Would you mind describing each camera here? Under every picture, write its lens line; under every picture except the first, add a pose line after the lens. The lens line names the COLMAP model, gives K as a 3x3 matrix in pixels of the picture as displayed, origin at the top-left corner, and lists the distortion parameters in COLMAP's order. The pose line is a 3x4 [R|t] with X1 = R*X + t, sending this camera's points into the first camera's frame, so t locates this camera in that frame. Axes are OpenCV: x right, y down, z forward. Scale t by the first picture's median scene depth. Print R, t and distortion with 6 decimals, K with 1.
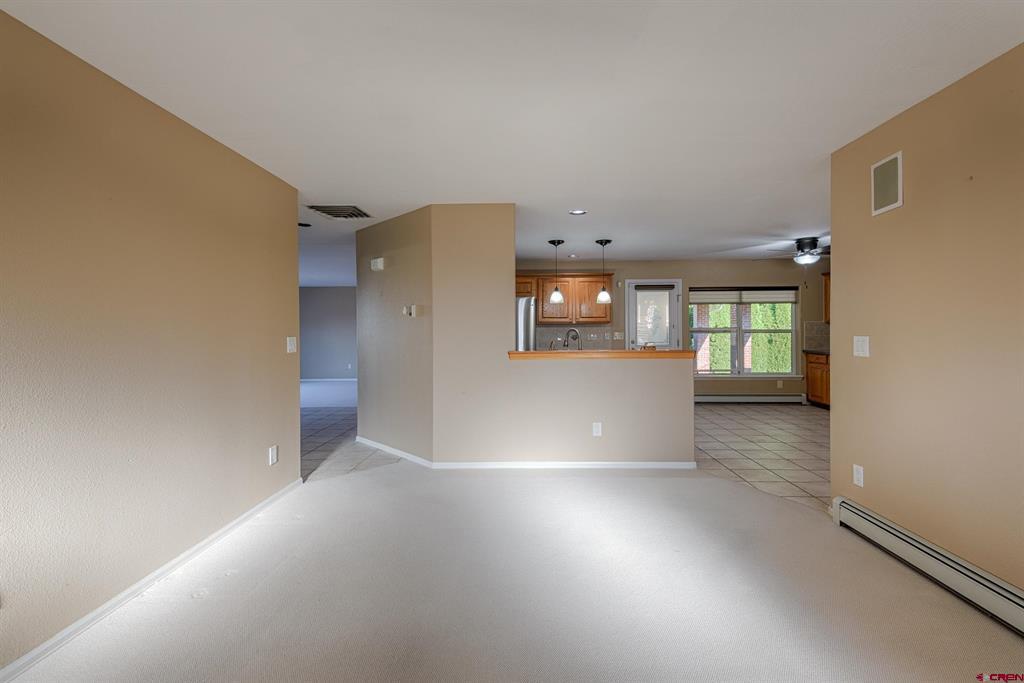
lens RADIAL K [[465.8, 0, 521.9], [0, 465.8, 335.1], [0, 0, 1]] dist [0.024036, -0.011381]
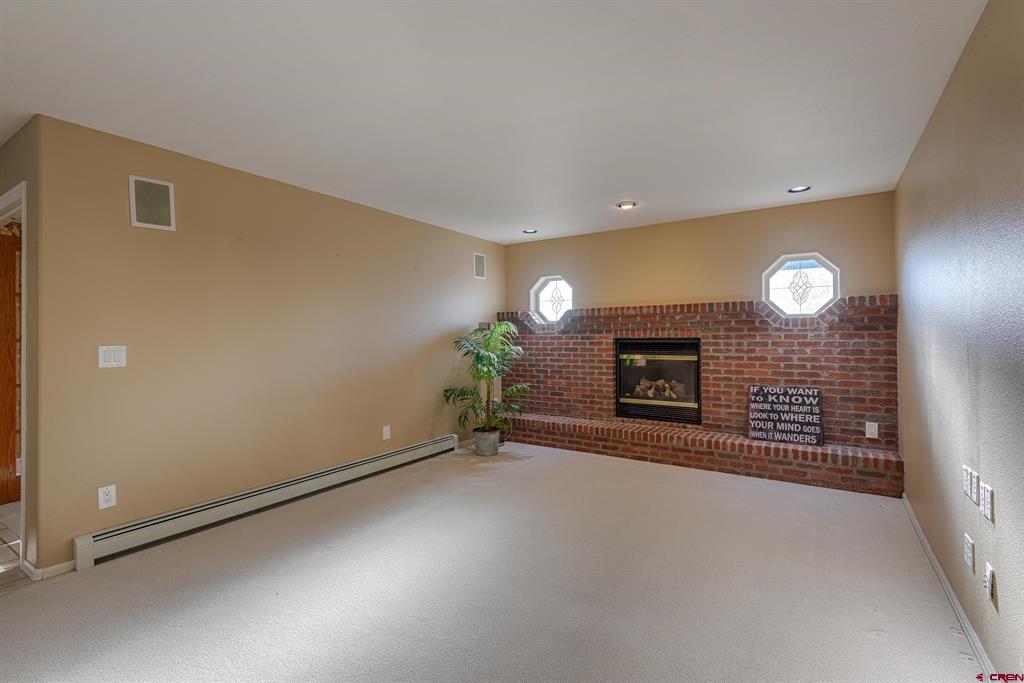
lens RADIAL K [[465.8, 0, 541.8], [0, 465.8, 336.0], [0, 0, 1]] dist [0.024036, -0.011381]
pose [[-0.837270, 0.012267, 0.546653, -0.189757], [0.018229, 0.999819, 0.005485, -0.002516], [-0.546486, 0.014558, -0.837342, 0.487496]]
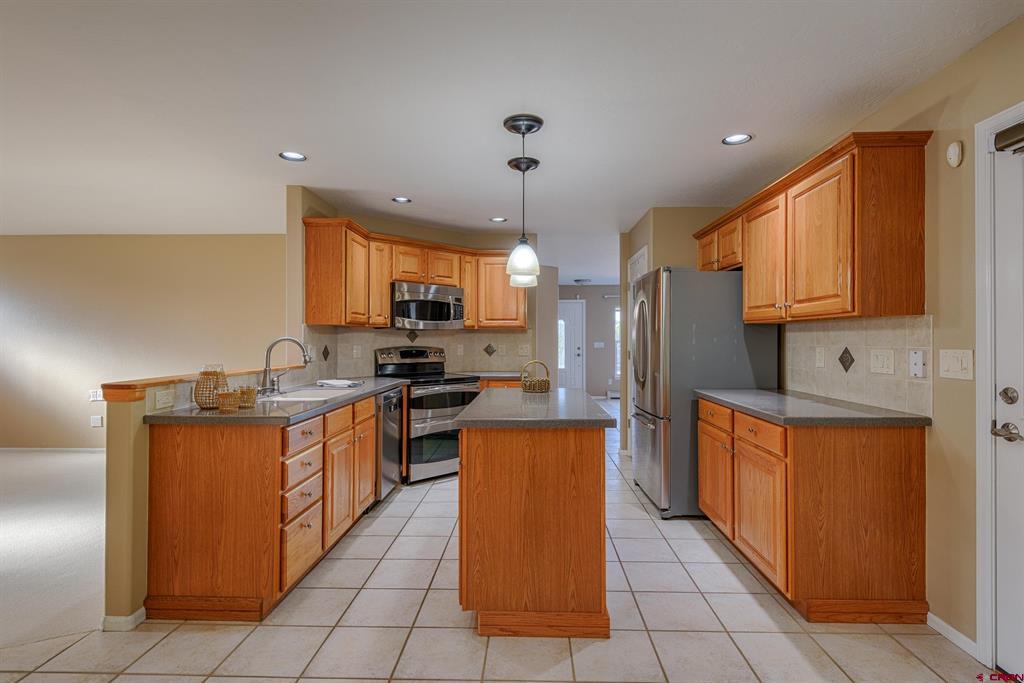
lens RADIAL K [[513.0, 0, 525.1], [0, 513.0, 340.3], [0, 0, 1]] dist [0.018641, -0.012869]
pose [[-0.023617, 0.009546, -0.999676, 0.484525], [-0.008864, 0.999913, 0.009757, -0.011355], [0.999682, 0.009091, -0.023530, 0.778388]]
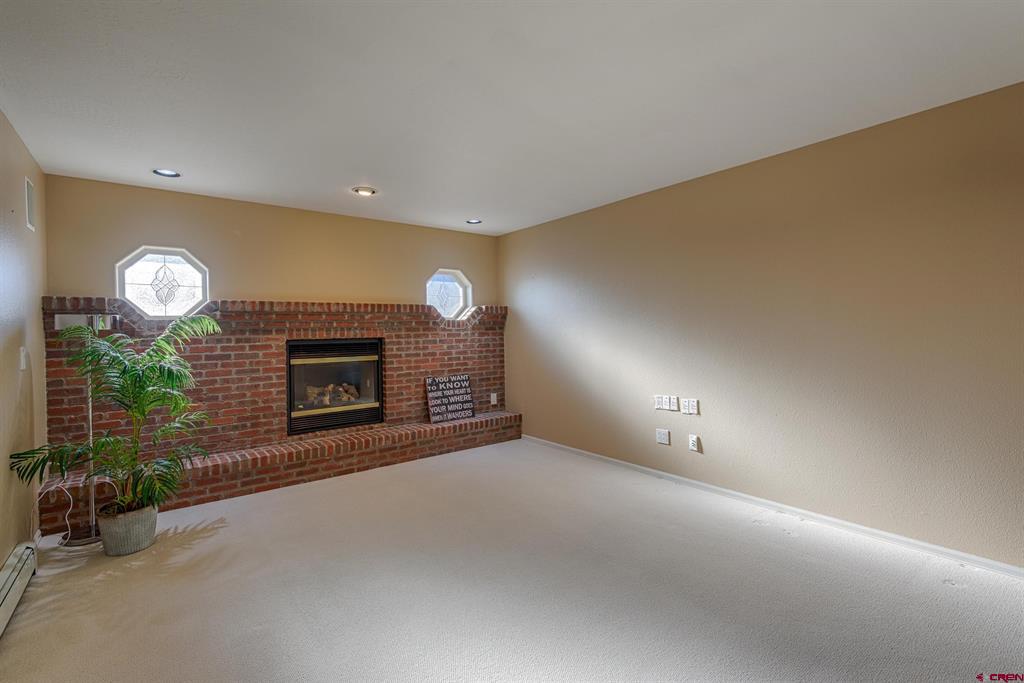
lens RADIAL K [[465.8, 0, 513.2], [0, 465.8, 333.8], [0, 0, 1]] dist [0.024036, -0.011381]
pose [[-0.790565, 0.024179, -0.611900, 0.195957], [0.014602, 0.999680, 0.020637, -0.007995], [0.612204, 0.007380, -0.790666, 0.465092]]
